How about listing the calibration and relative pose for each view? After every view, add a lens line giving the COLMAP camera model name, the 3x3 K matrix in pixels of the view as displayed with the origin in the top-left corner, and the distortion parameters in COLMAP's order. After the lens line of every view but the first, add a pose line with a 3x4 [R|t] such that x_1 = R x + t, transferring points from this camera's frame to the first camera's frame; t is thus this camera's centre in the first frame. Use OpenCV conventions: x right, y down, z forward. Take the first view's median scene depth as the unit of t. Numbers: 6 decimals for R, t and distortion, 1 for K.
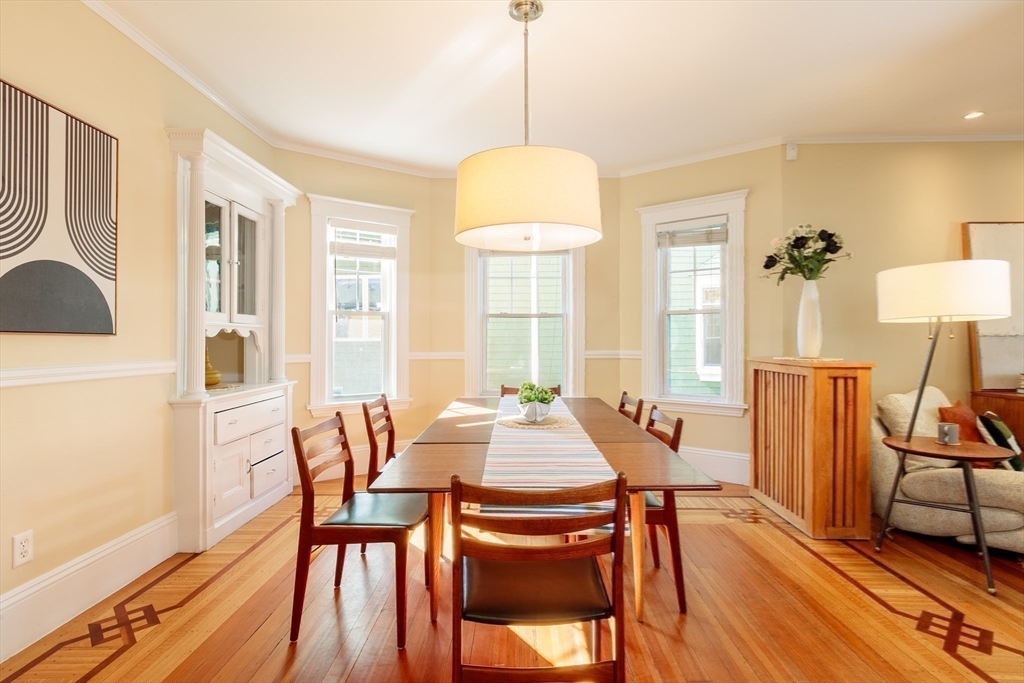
lens RADIAL K [[493.6, 0, 512.0], [0, 493.6, 341.5], [0, 0, 1]] dist [0.000764, -0.000091]
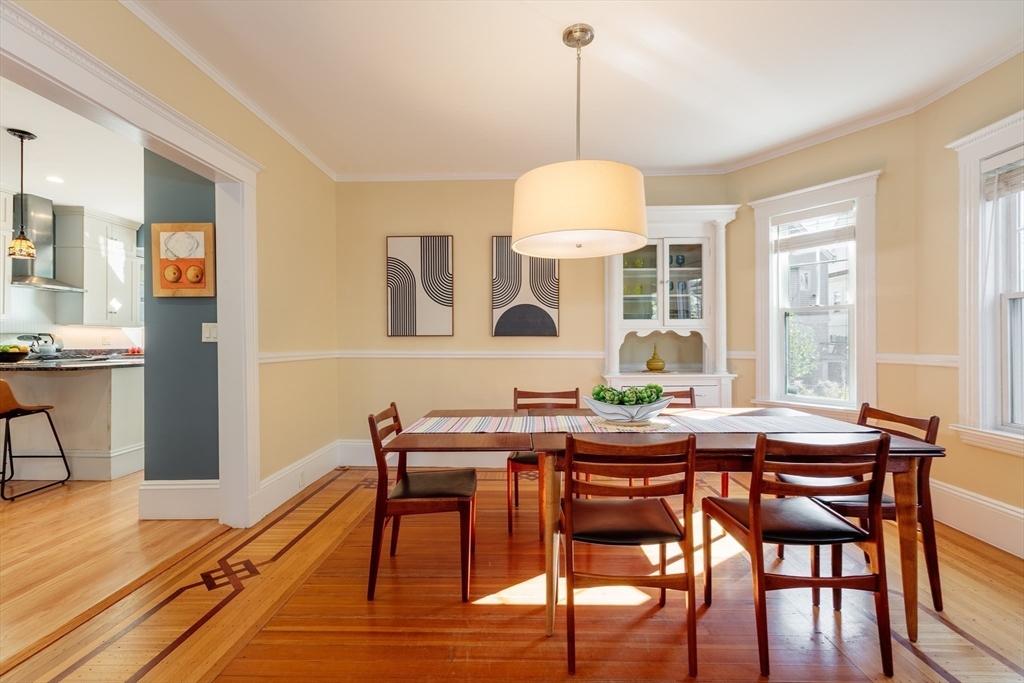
lens RADIAL K [[442.7, 0, 512.0], [0, 442.7, 341.5], [0, 0, 1]] dist [-0.015588, 0.000024]
pose [[-0.012531, 0.001684, -0.999920, 0.649412], [0.002476, 0.999996, 0.001654, 0.001727], [0.999918, -0.002455, -0.012535, 0.565476]]
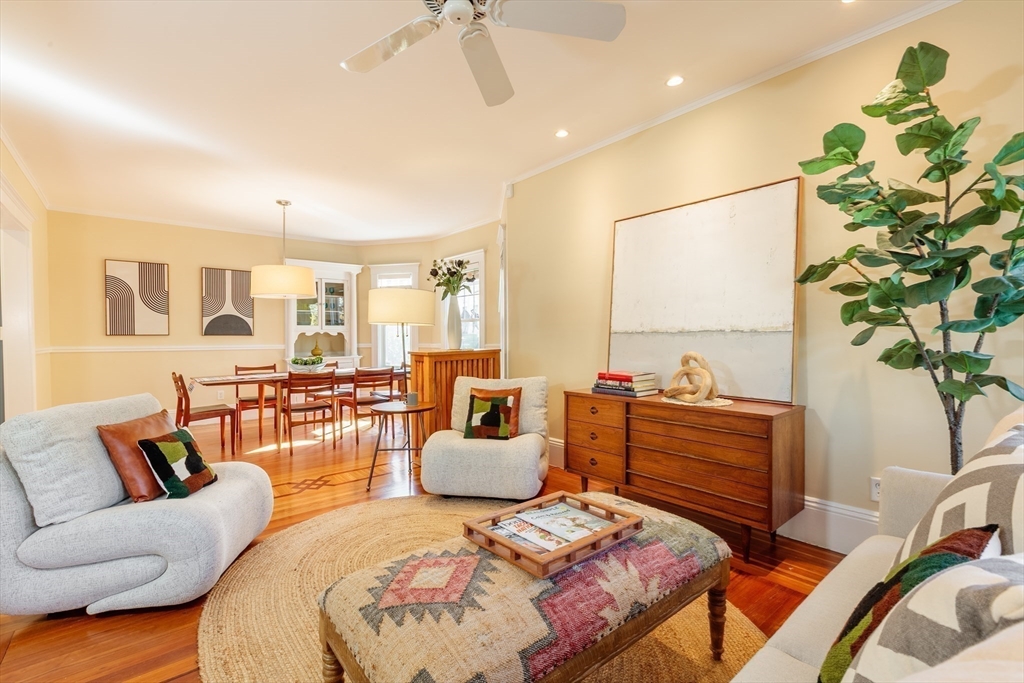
lens RADIAL K [[449.1, 0, 512.0], [0, 449.1, 341.5], [0, 0, 1]] dist [0.001879, 0.000117]
pose [[0.662026, 0.007791, -0.749441, 1.606301], [0.002784, 0.999914, 0.012854, -0.006145], [0.749476, -0.010596, 0.661947, 0.237803]]
